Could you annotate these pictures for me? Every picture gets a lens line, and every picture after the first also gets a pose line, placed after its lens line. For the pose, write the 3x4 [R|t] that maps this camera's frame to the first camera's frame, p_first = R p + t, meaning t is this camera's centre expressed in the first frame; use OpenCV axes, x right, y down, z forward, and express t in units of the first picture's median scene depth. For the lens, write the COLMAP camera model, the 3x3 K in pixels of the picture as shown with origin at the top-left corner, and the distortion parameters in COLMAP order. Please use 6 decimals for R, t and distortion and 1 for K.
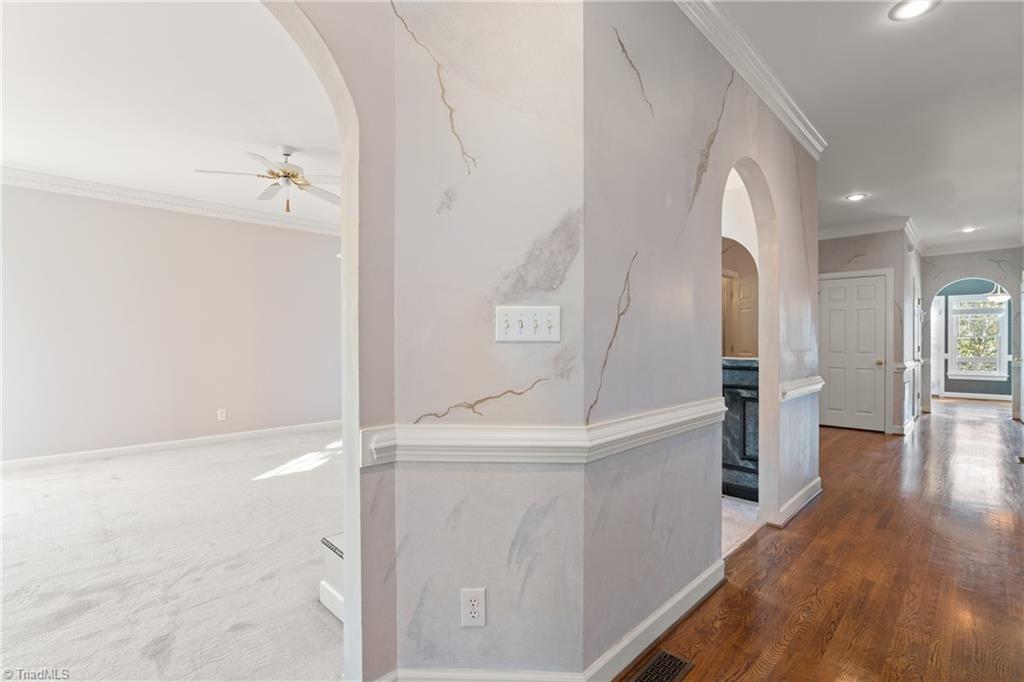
lens RADIAL K [[469.5, 0, 514.0], [0, 469.5, 344.4], [0, 0, 1]] dist [-0.020025, -0.001063]
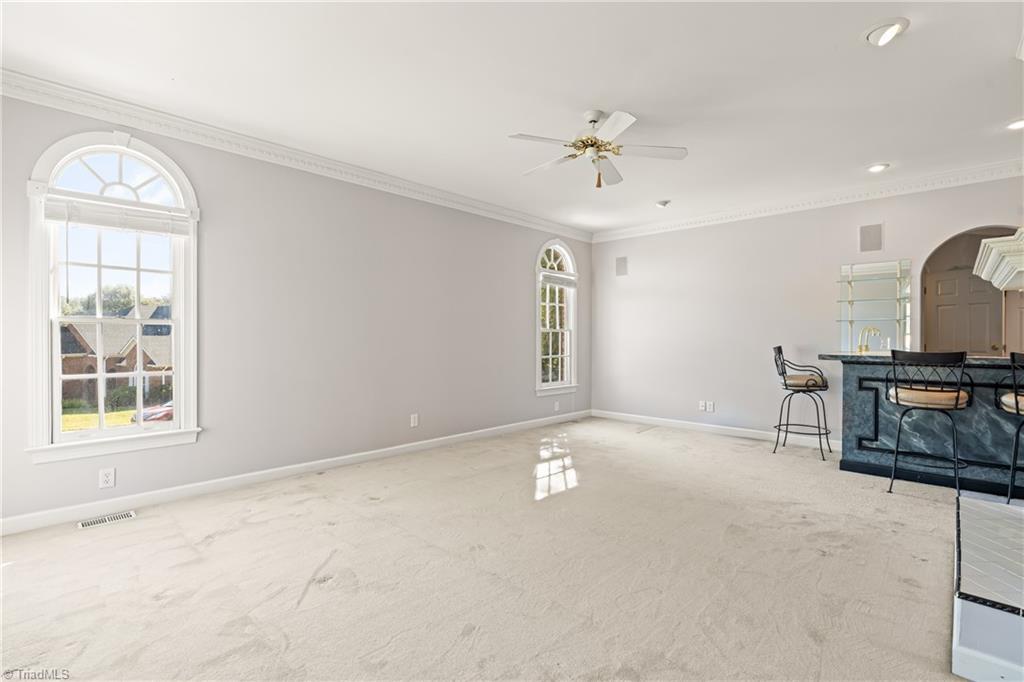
lens RADIAL K [[469.5, 0, 507.9], [0, 469.5, 340.8], [0, 0, 1]] dist [-0.020025, -0.001063]
pose [[0.999735, 0.002372, 0.022905, -0.668998], [-0.002343, 0.999996, -0.001271, -0.000376], [-0.022908, 0.001217, 0.999737, 0.141296]]
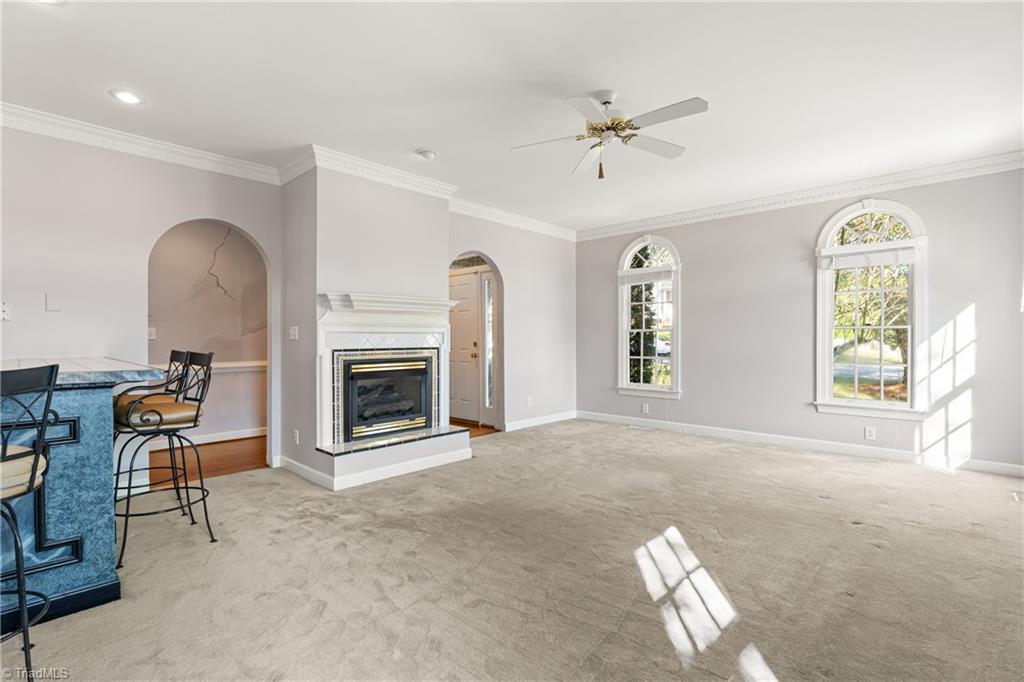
lens RADIAL K [[469.5, 0, 514.2], [0, 469.5, 342.7], [0, 0, 1]] dist [-0.020025, -0.001063]
pose [[-0.998959, 0.010640, -0.044369, -0.289019], [0.010442, 0.999934, 0.004694, -0.012584], [0.044416, 0.004226, -0.999004, 1.836684]]
